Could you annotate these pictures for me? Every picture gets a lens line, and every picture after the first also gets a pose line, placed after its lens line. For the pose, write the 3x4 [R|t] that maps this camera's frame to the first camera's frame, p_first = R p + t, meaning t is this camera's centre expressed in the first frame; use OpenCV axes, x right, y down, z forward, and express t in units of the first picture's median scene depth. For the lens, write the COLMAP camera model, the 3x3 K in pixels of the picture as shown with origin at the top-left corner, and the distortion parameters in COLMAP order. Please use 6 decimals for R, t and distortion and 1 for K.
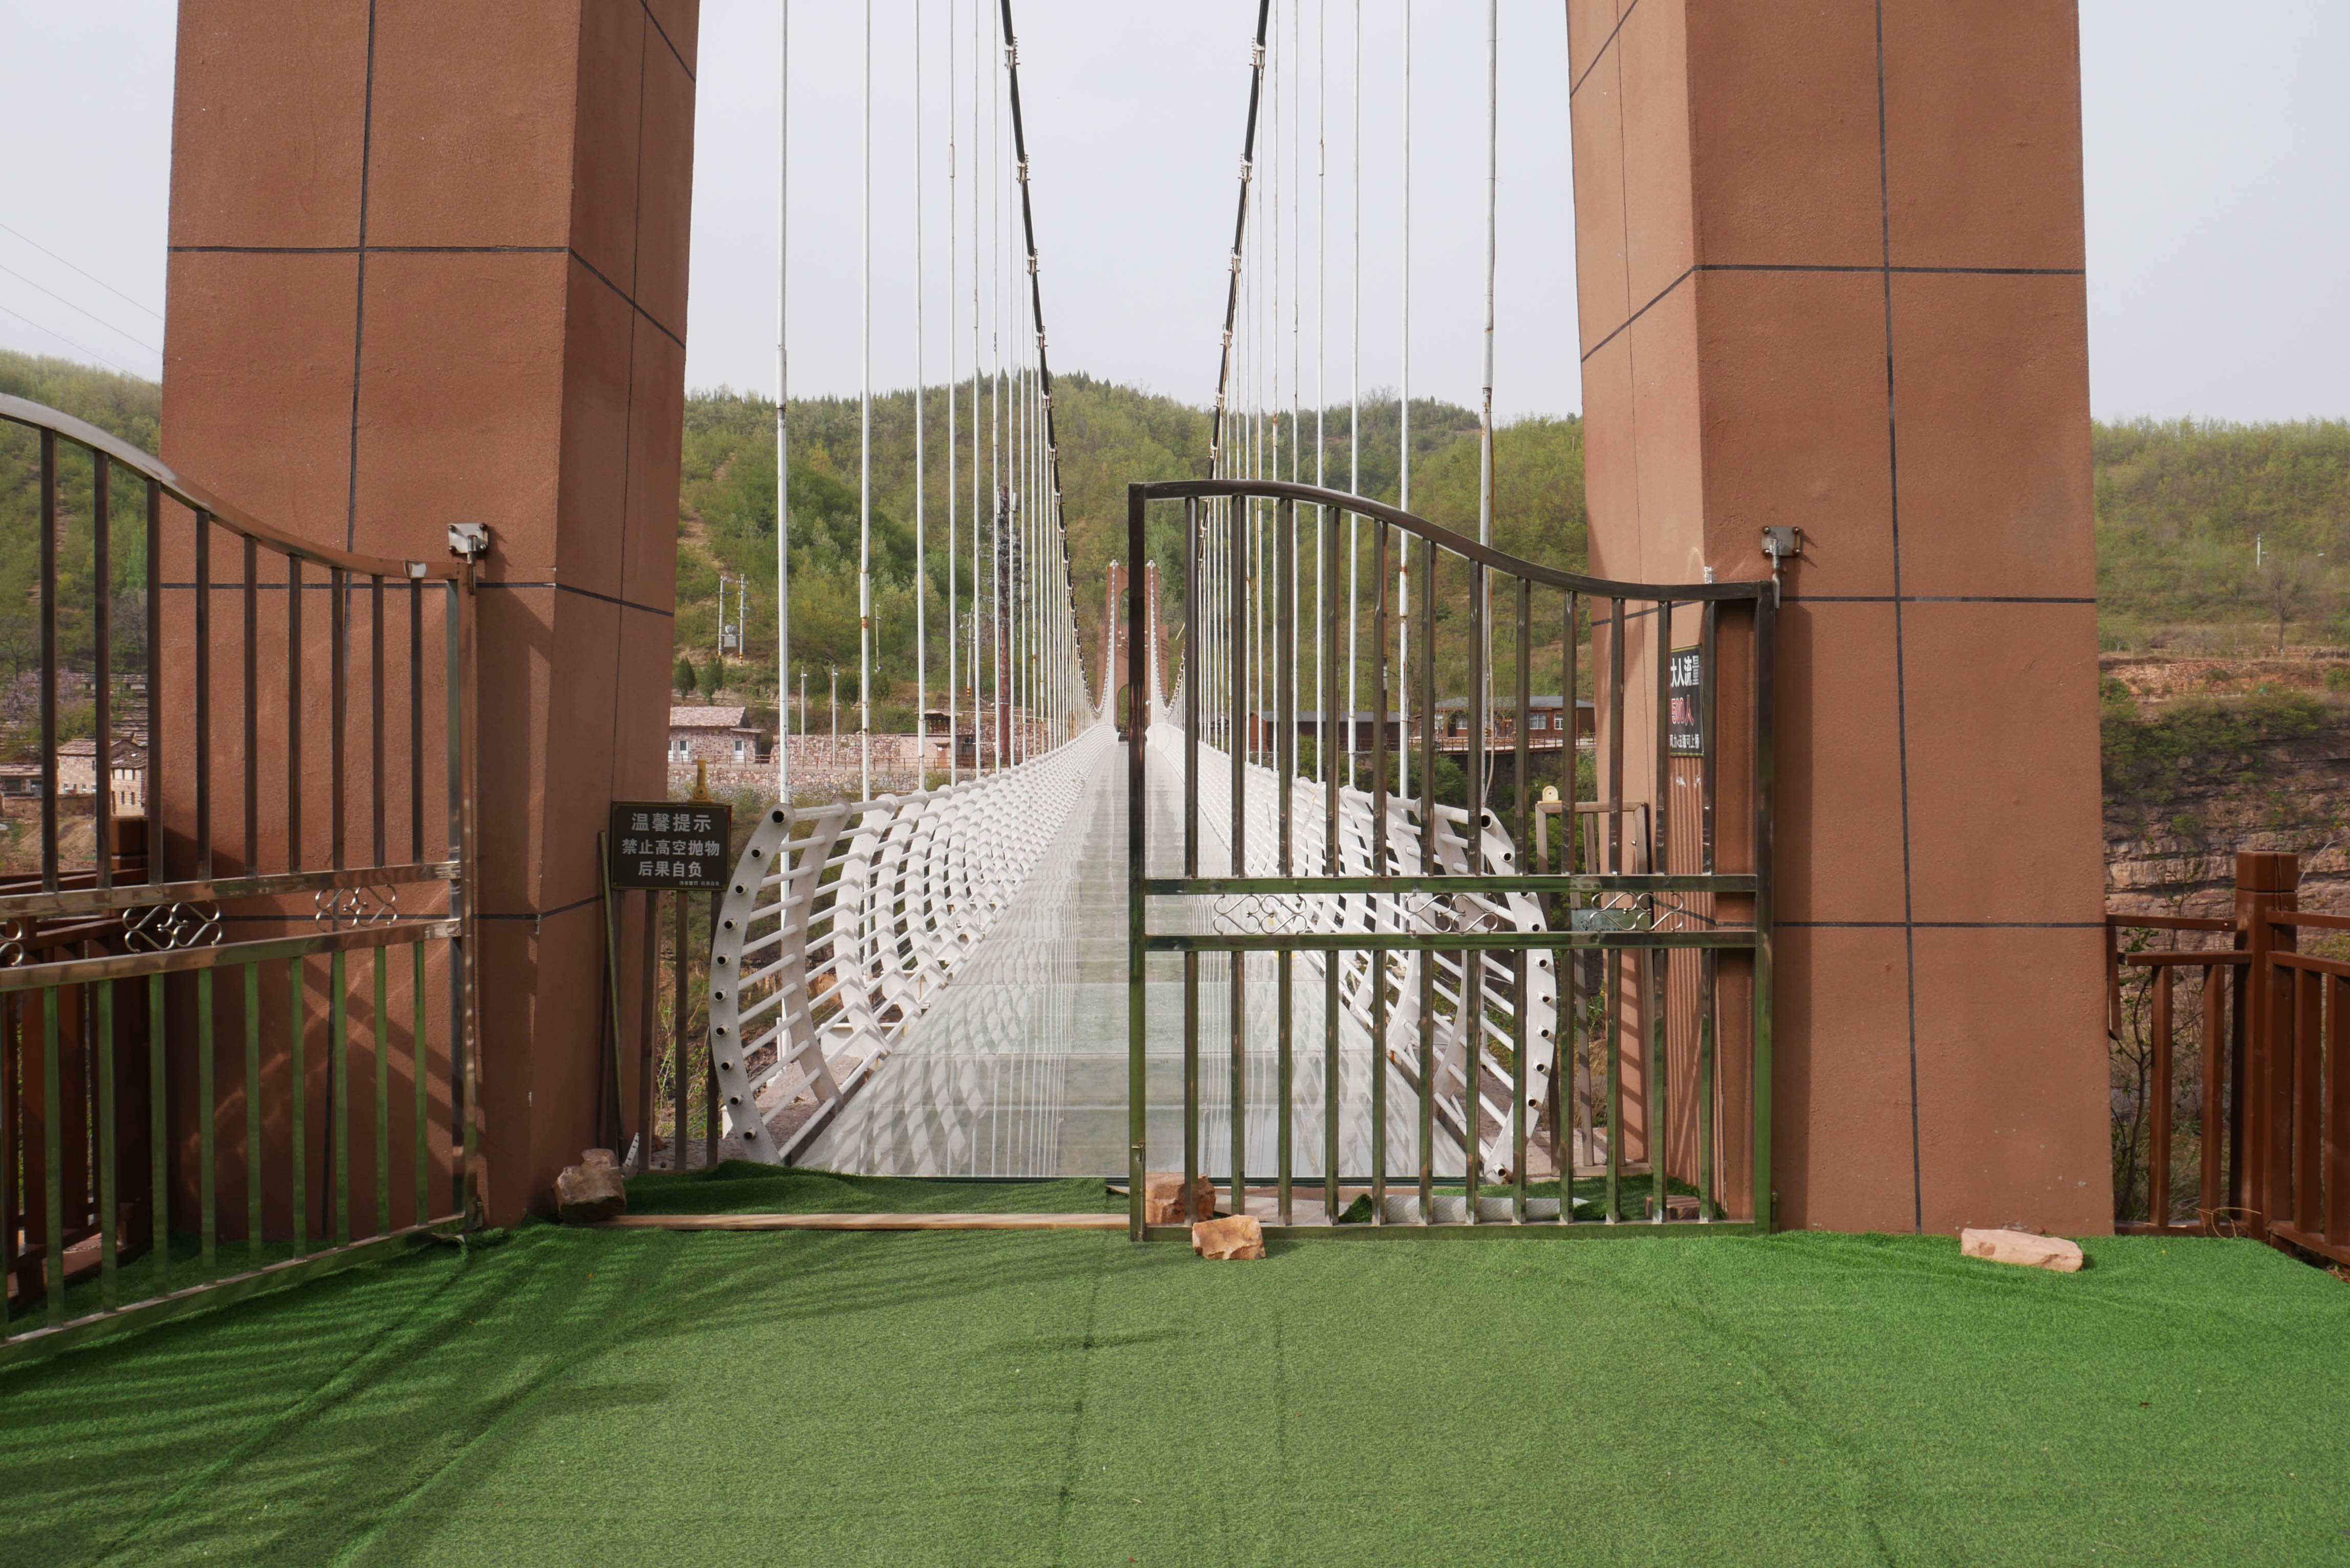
lens RADIAL K [[1945.6, 0, 1175.4], [0, 1945.6, 793.6], [0, 0, 1]] dist [-0.028680, 0.008591]
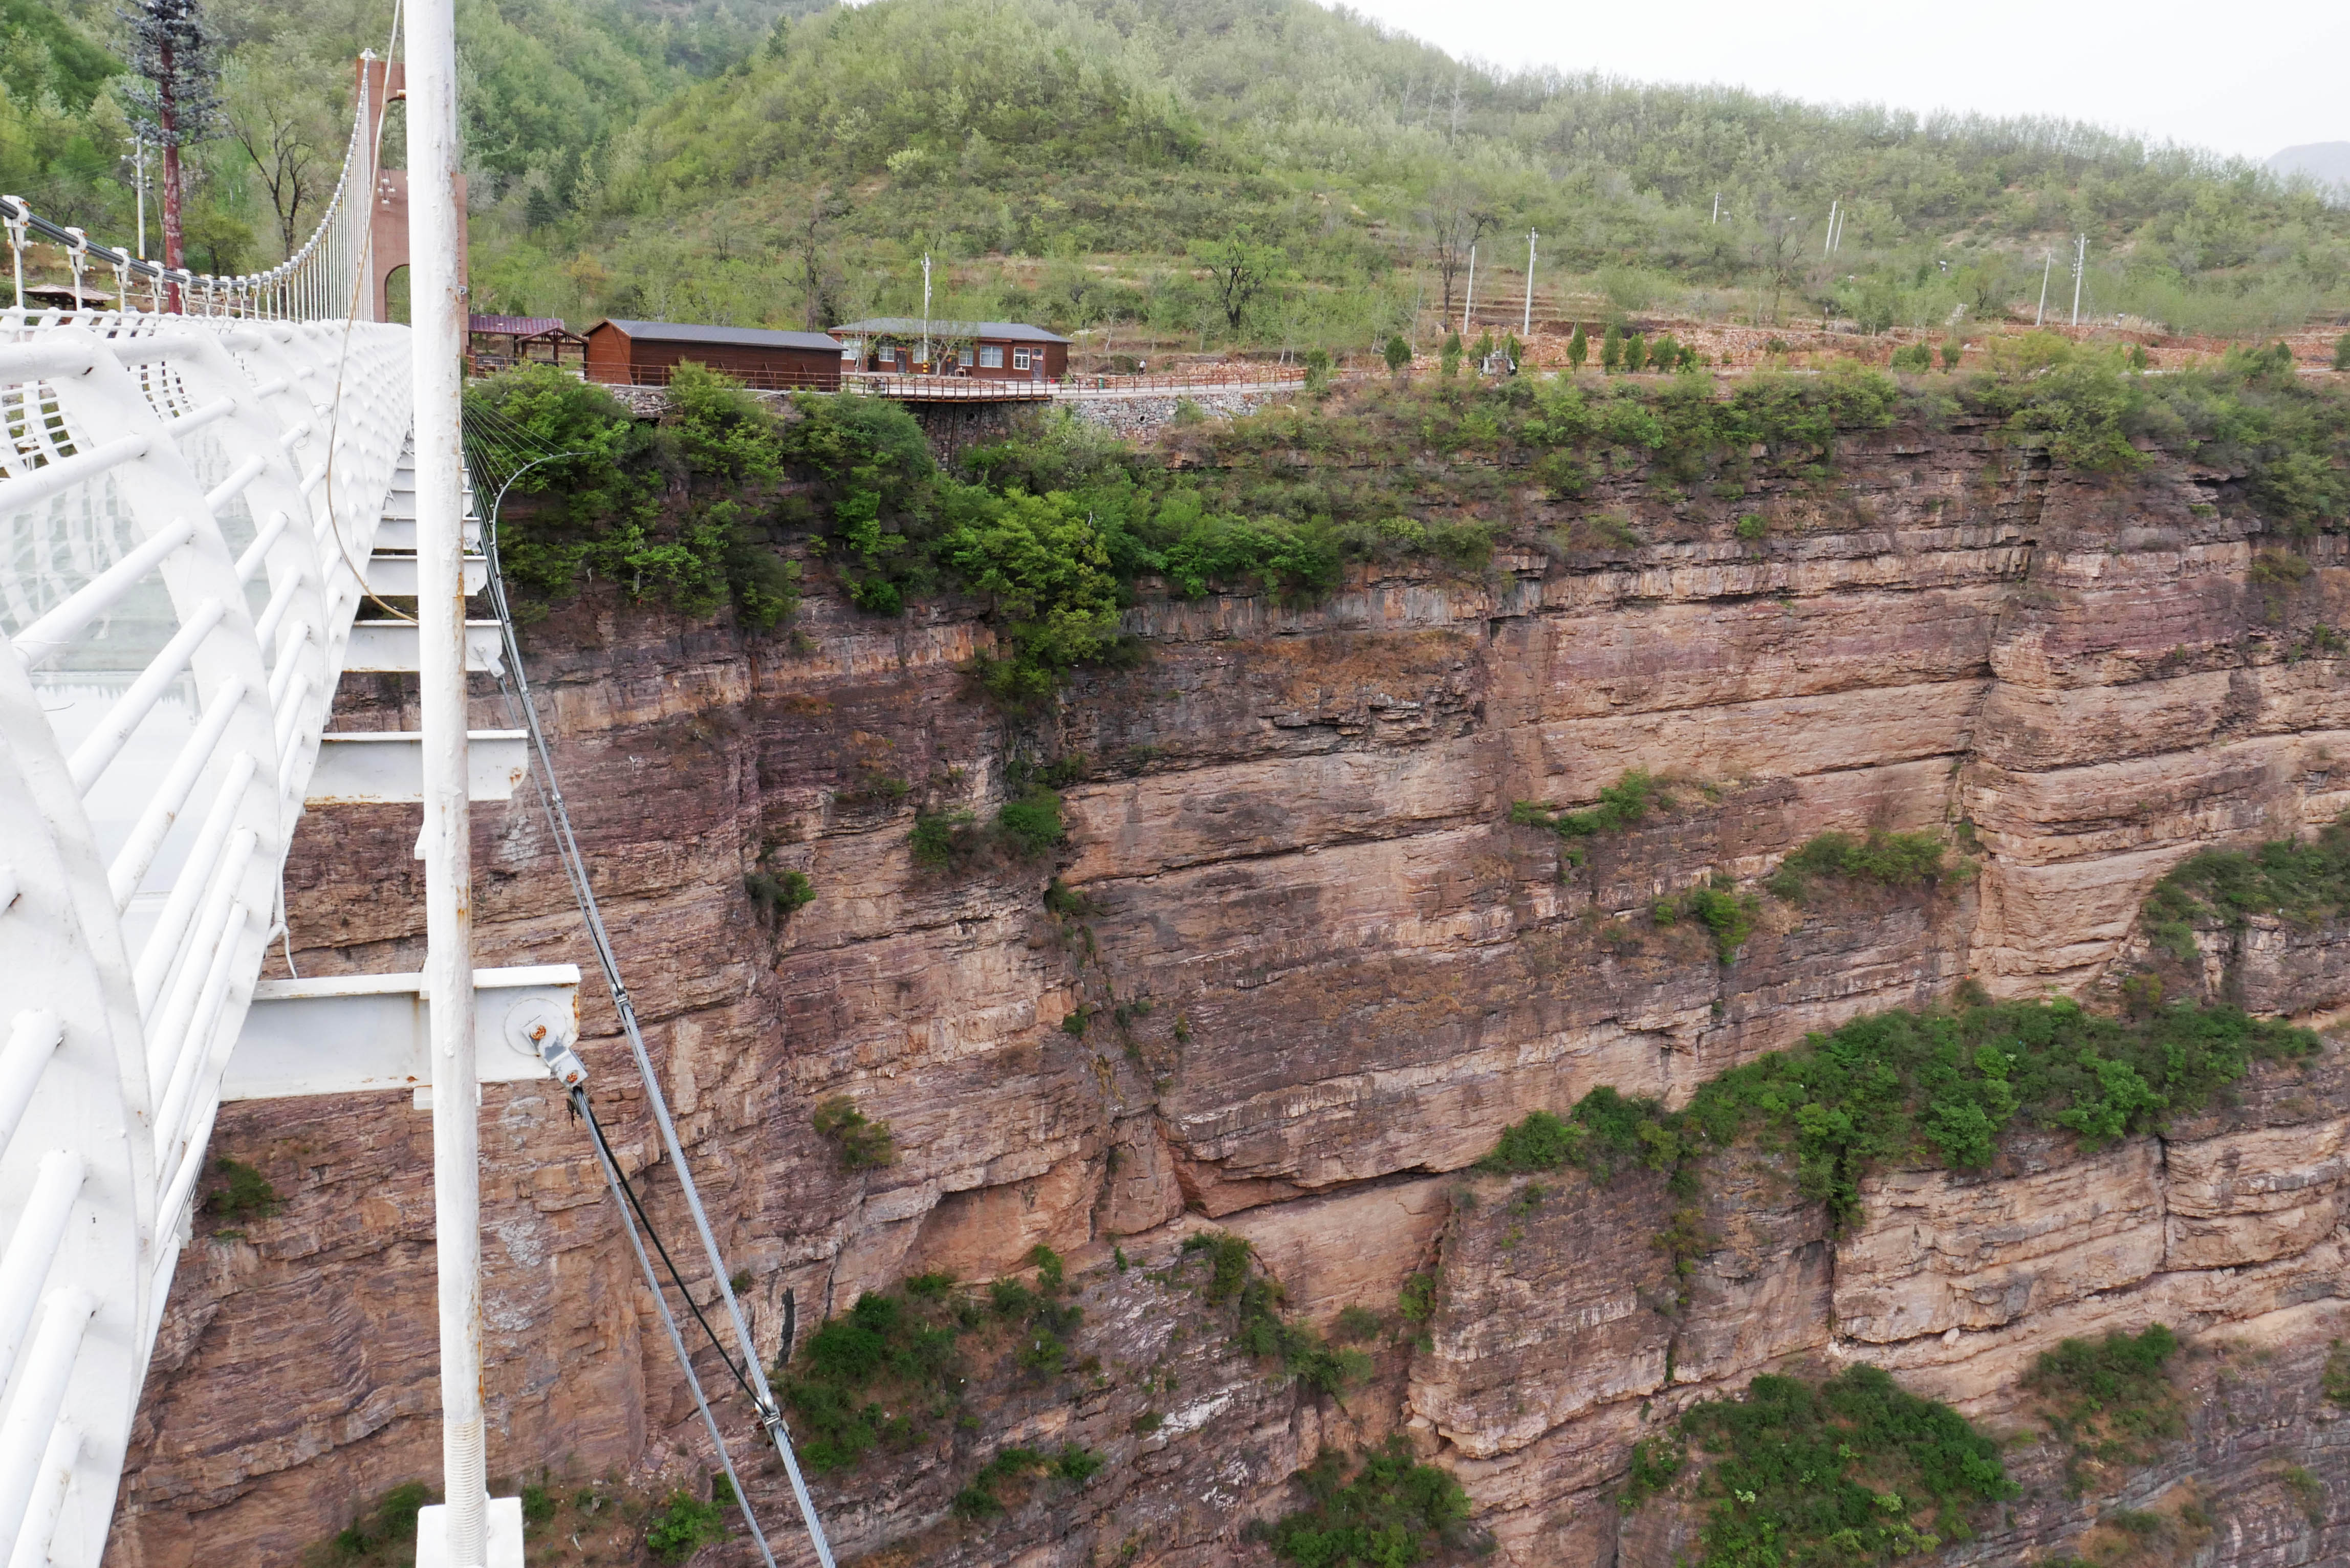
lens RADIAL K [[1945.6, 0, 1175.4], [0, 1945.6, 793.6], [0, 0, 1]] dist [-0.028680, 0.008591]
pose [[0.942550, -0.018978, 0.333525, -0.001181], [-0.043860, 0.982713, 0.179866, -0.010096], [-0.331172, -0.184161, 0.925424, 0.273309]]
